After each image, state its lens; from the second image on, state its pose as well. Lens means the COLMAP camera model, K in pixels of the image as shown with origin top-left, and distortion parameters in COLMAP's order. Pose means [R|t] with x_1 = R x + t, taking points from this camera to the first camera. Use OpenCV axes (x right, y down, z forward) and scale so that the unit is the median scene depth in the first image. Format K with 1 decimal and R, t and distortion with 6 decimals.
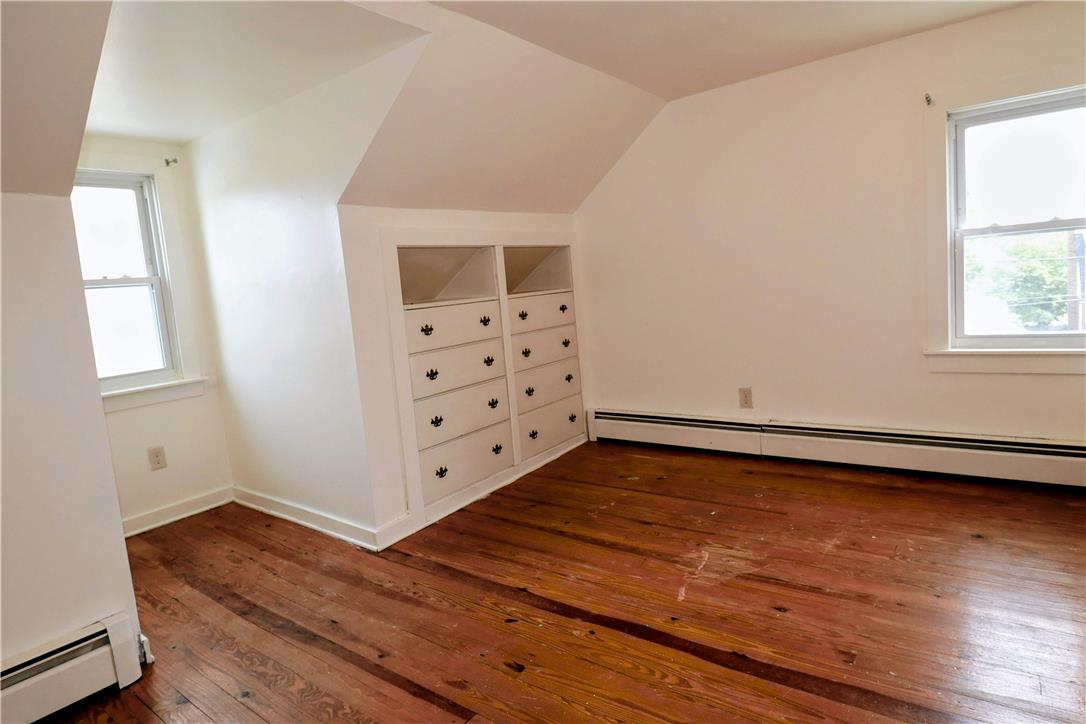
lens RADIAL K [[605.8, 0, 542.4], [0, 605.8, 360.0], [0, 0, 1]] dist [-0.004359, -0.000504]
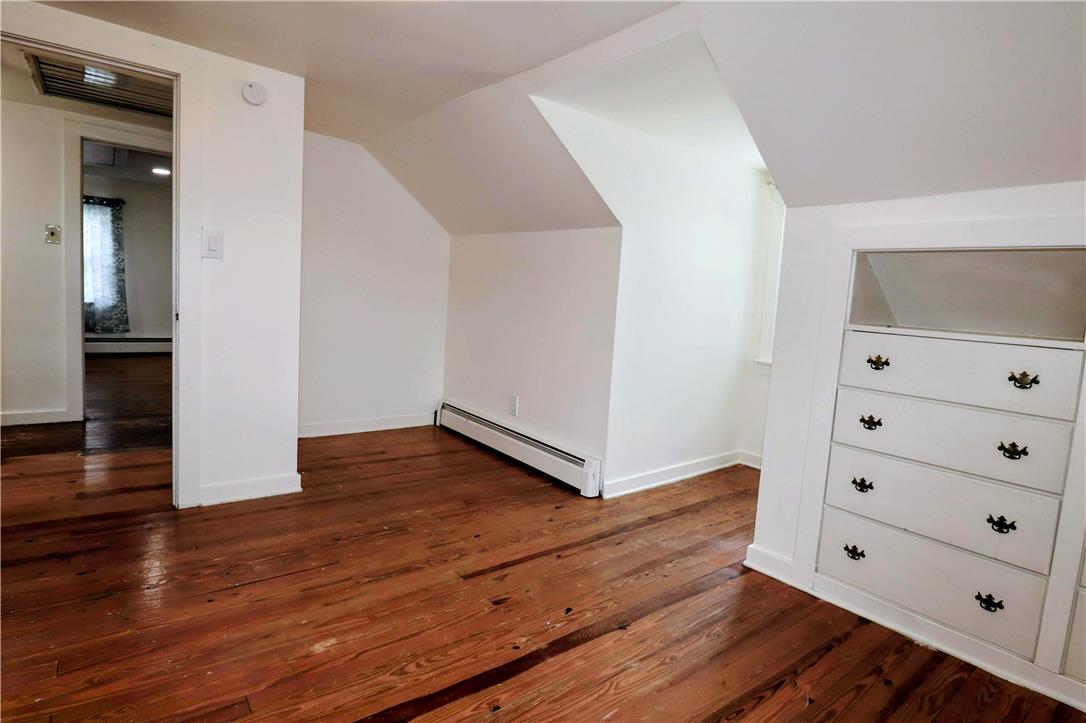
lens RADIAL K [[556.8, 0, 543.6], [0, 556.8, 356.3], [0, 0, 1]] dist [-0.001097, -0.000511]
pose [[-0.268733, 0.171875, -0.947756, 0.689771], [-0.161432, 0.961997, 0.220232, -0.172615], [0.949590, 0.212182, -0.230774, 0.938289]]
